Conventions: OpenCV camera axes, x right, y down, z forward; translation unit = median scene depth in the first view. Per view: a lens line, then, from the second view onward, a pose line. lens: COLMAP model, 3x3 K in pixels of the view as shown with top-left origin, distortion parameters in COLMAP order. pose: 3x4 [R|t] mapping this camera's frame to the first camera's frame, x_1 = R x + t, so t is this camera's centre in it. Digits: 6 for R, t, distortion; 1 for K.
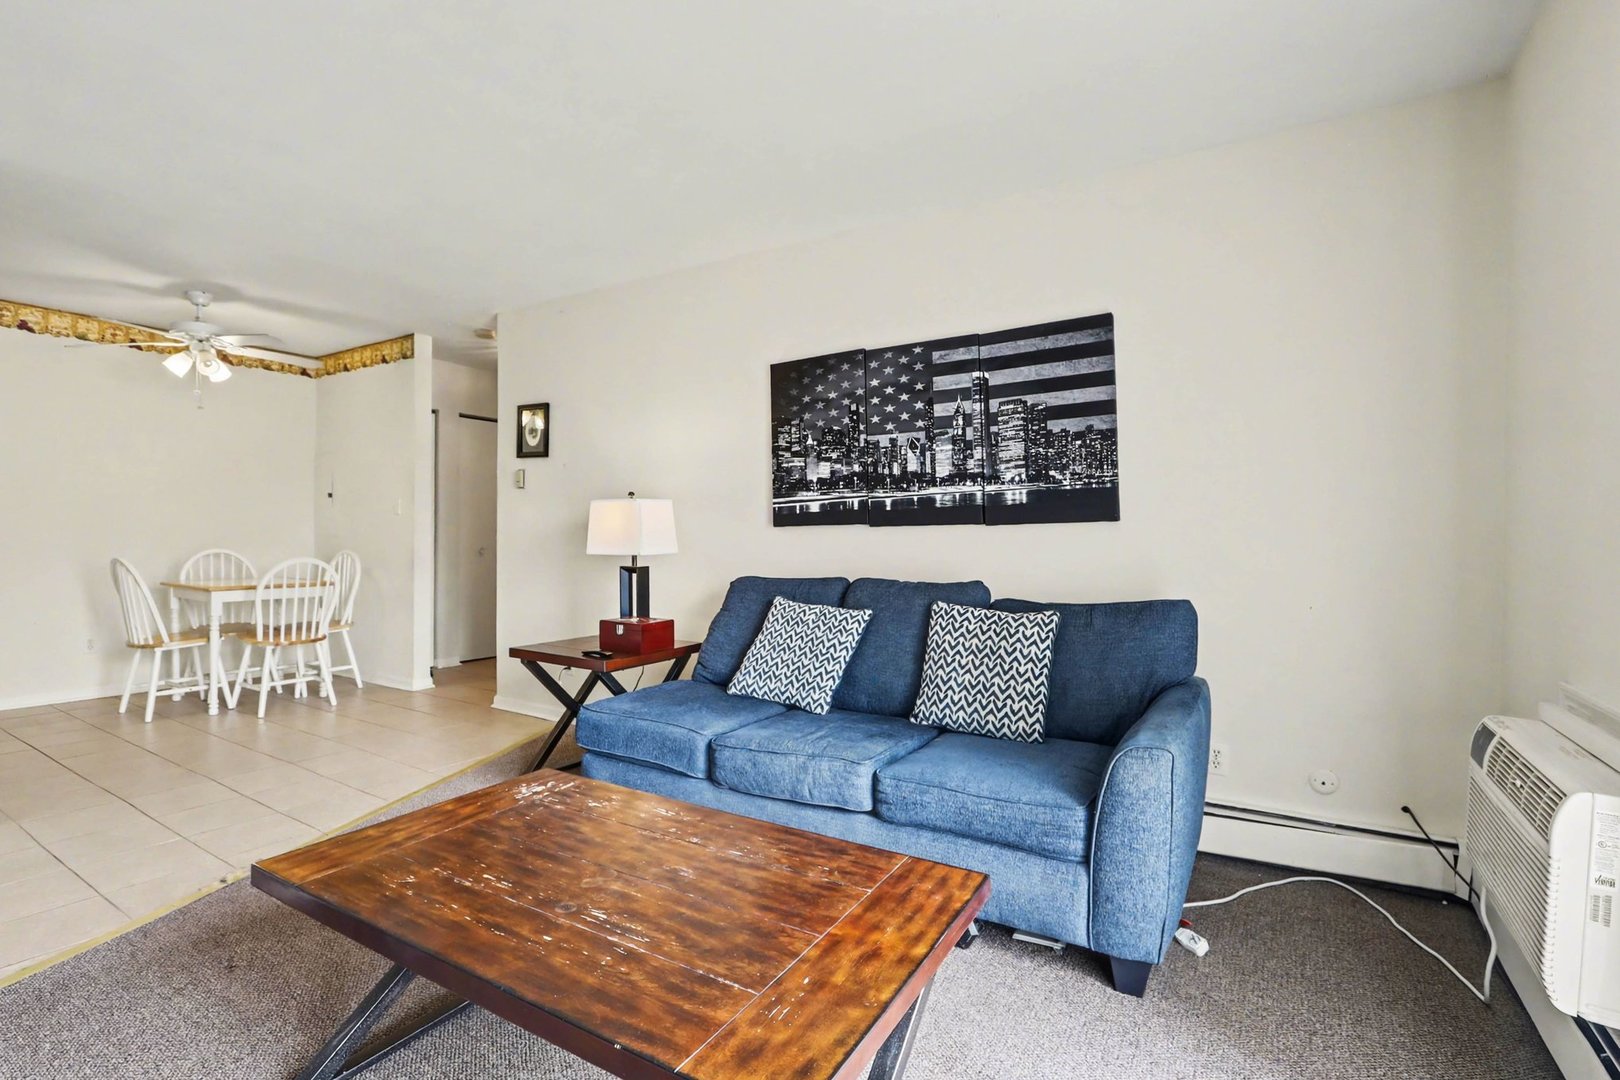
lens RADIAL K [[772.6, 0, 806.5], [0, 772.6, 535.7], [0, 0, 1]] dist [-0.027820, 0.007993]
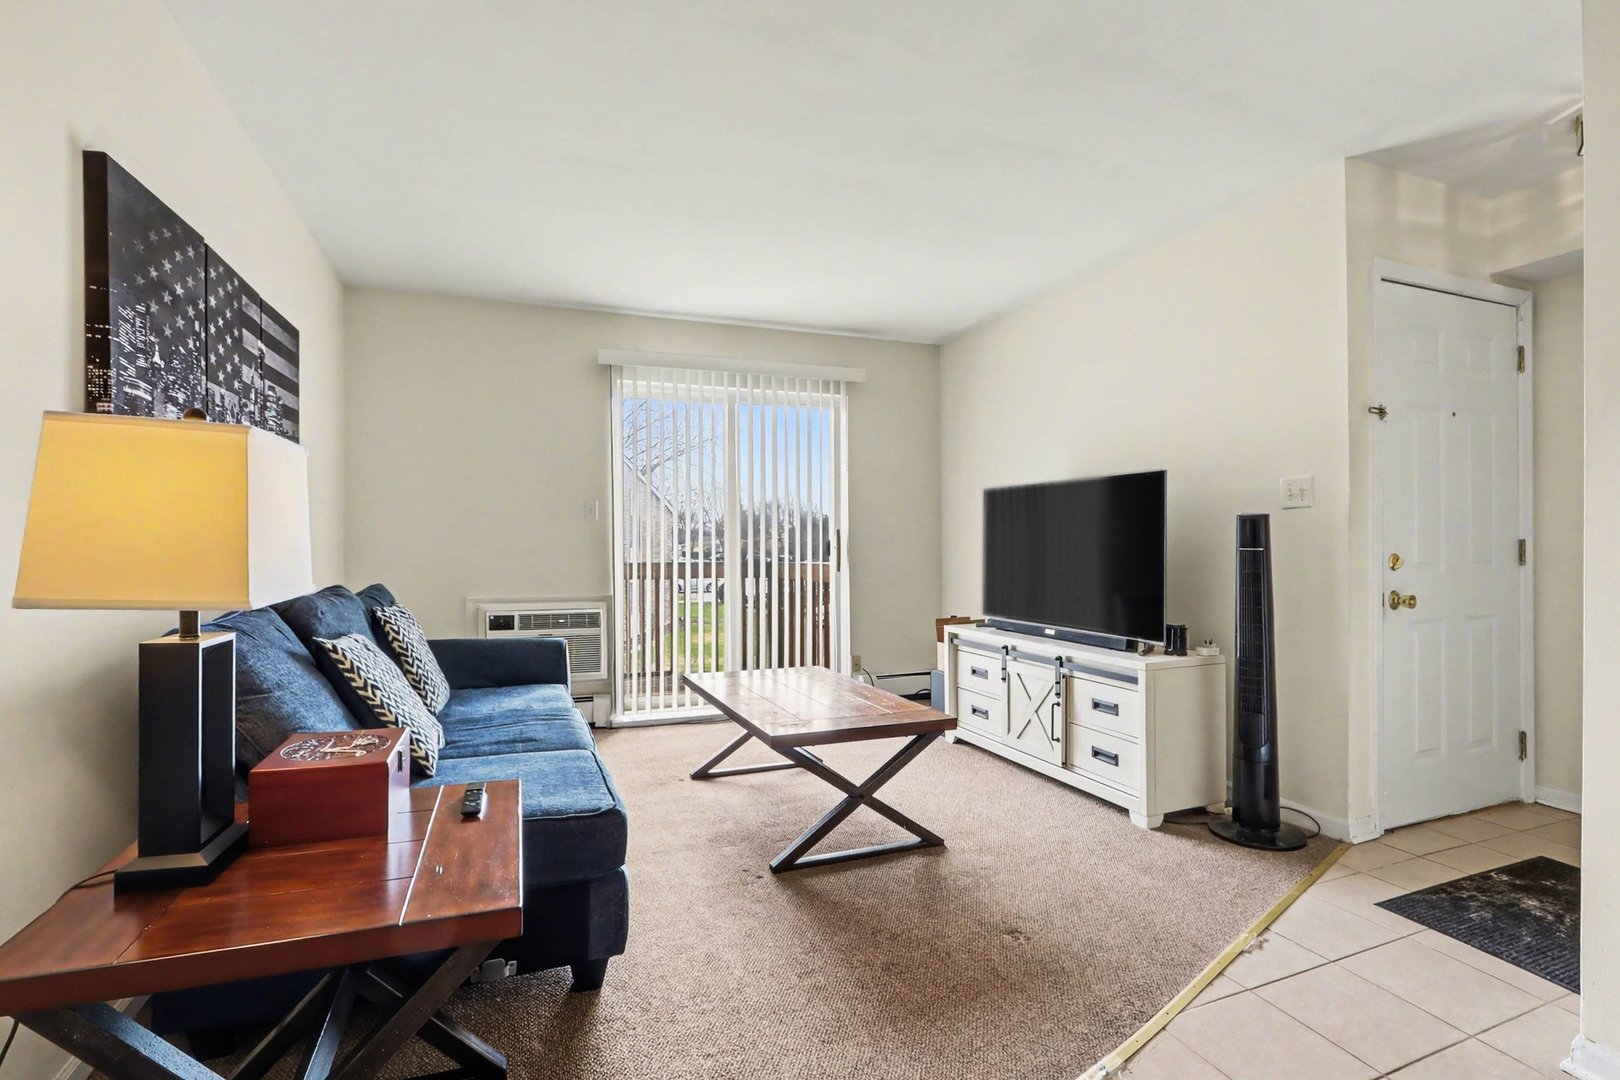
lens RADIAL K [[763.7, 0, 806.6], [0, 763.7, 542.0], [0, 0, 1]] dist [-0.013816, 0.000215]
pose [[-0.811310, -0.011507, 0.584503, -0.696174], [-0.007727, 0.999930, 0.008960, -0.006315], [-0.584565, 0.002753, -0.811342, 1.238319]]
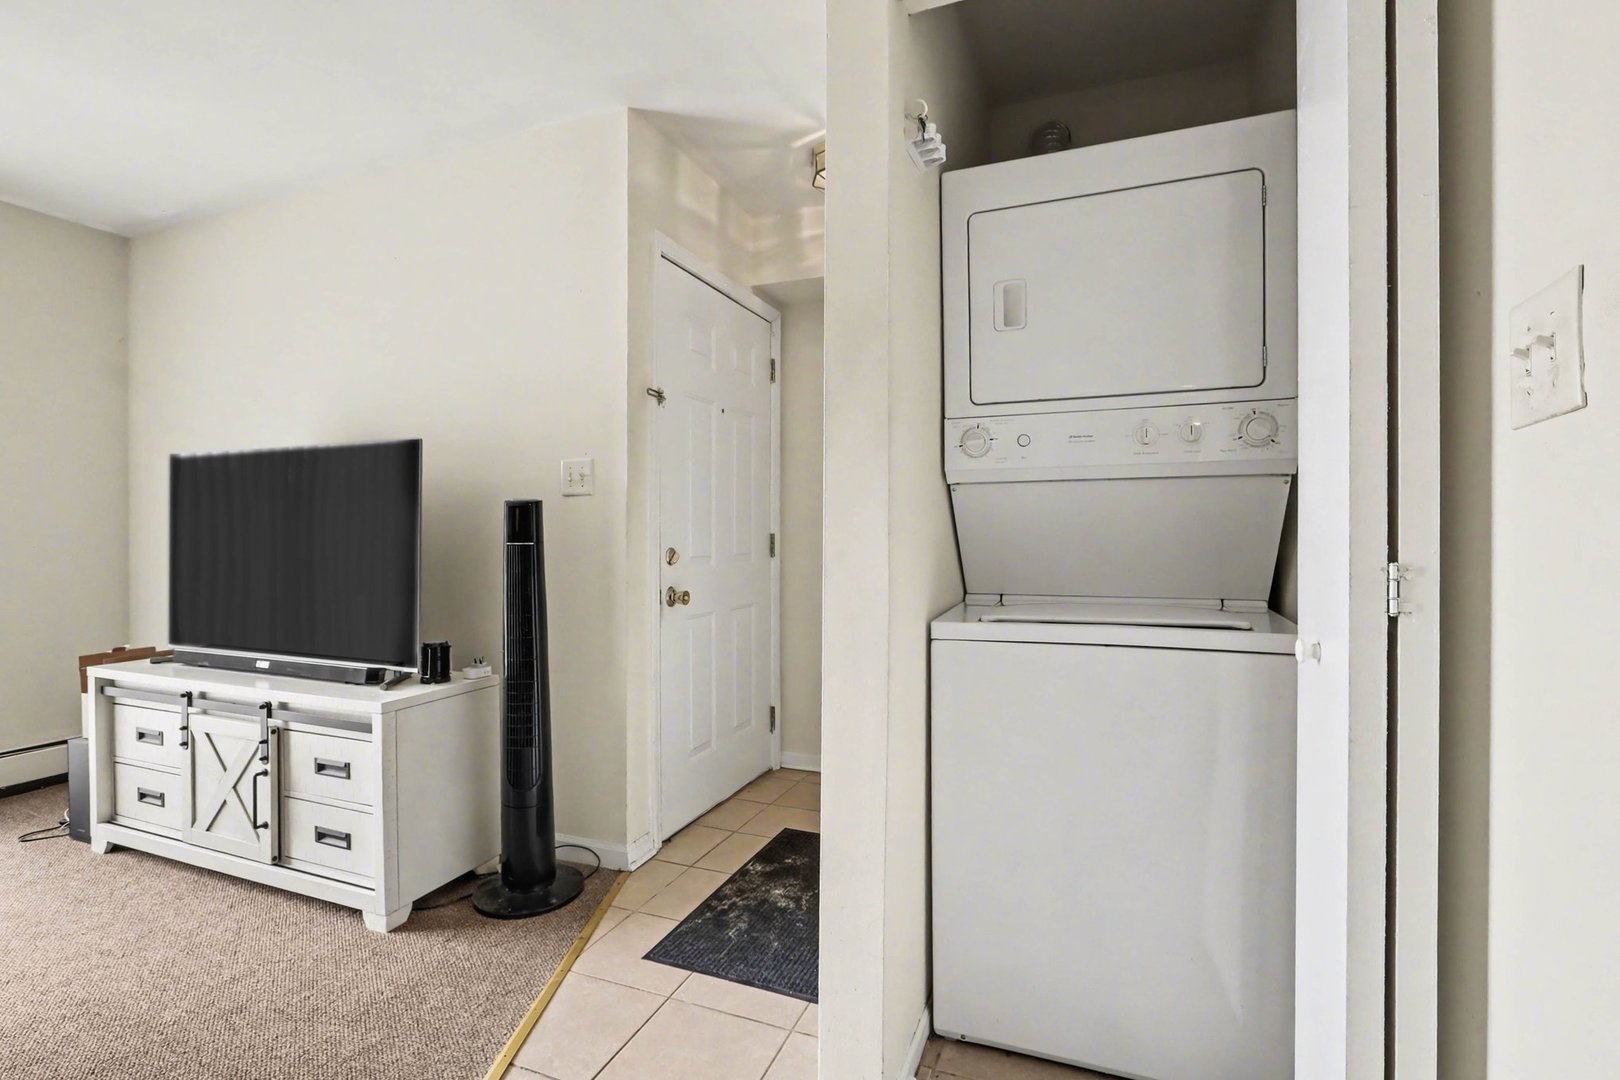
lens RADIAL K [[747.1, 0, 810.0], [0, 747.1, 540.0], [0, 0, 1]] dist [-0.009700, 0.000208]
pose [[-0.983578, -0.013839, -0.179949, -0.738766], [-0.015127, 0.999869, 0.005784, -0.005655], [0.179846, 0.008411, -0.983659, 0.959746]]
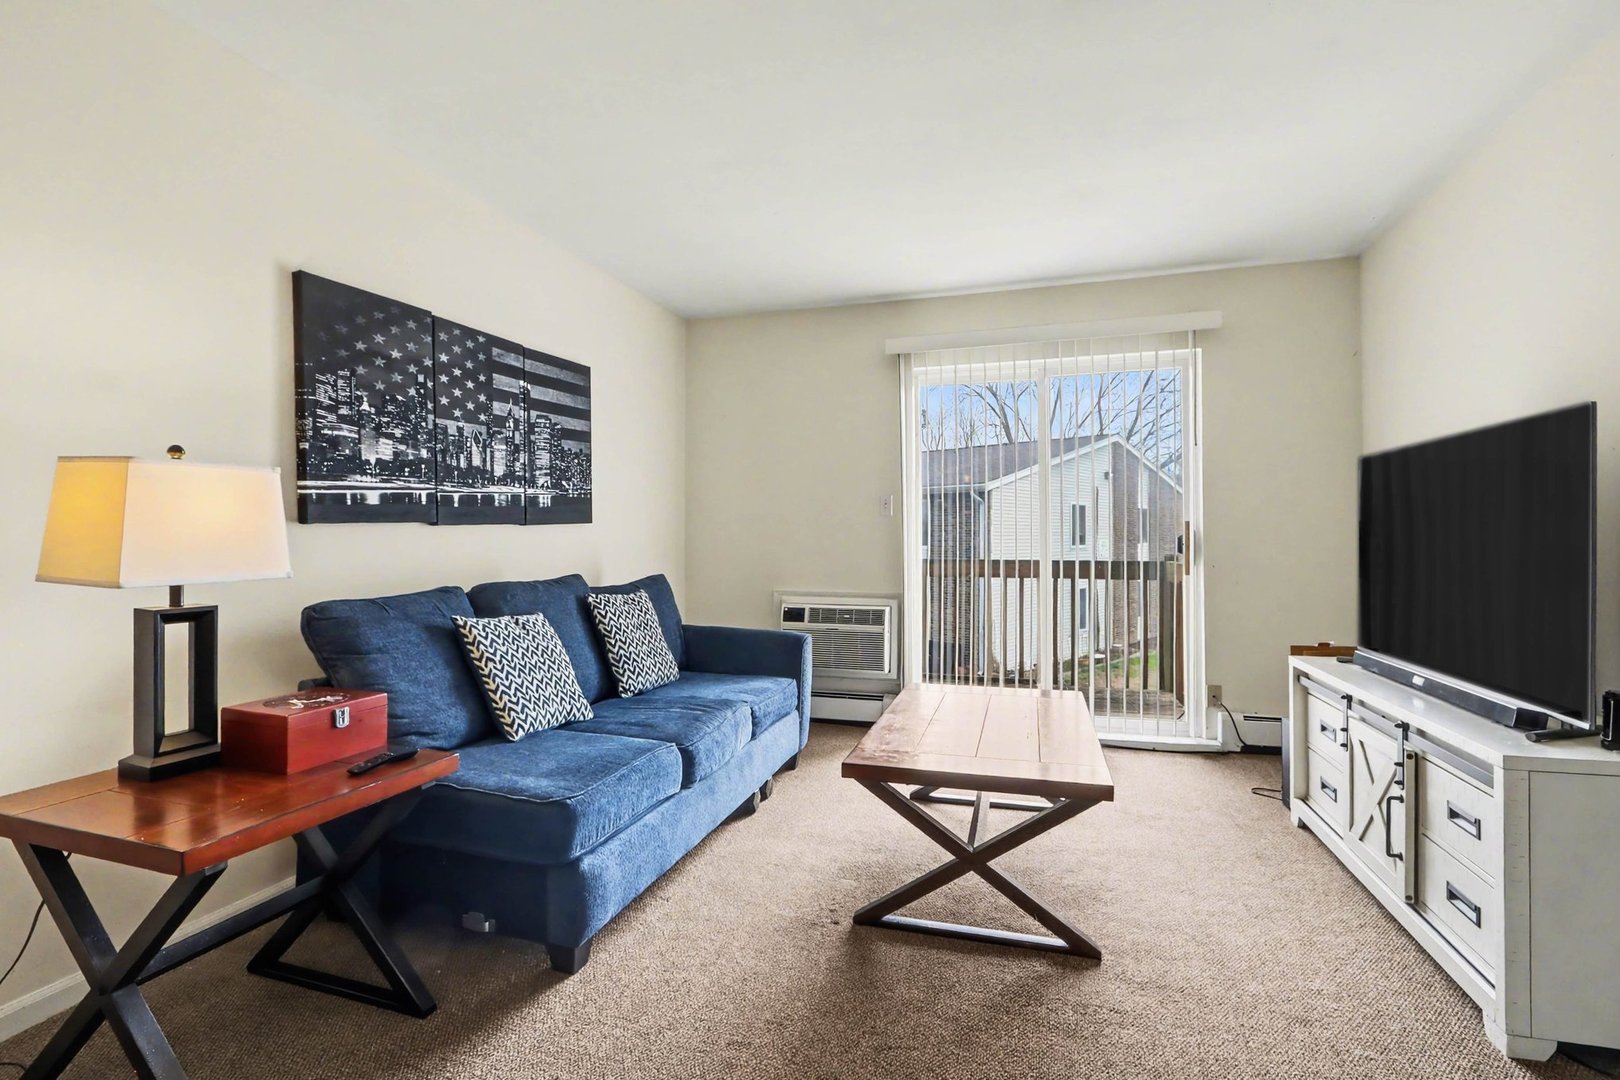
lens RADIAL K [[772.6, 0, 806.5], [0, 772.6, 535.7], [0, 0, 1]] dist [-0.027820, 0.007993]
pose [[-0.262784, -0.008136, 0.964820, -0.853805], [0.001799, 0.999959, 0.008923, -0.006993], [-0.964853, 0.004081, -0.262759, 0.845133]]
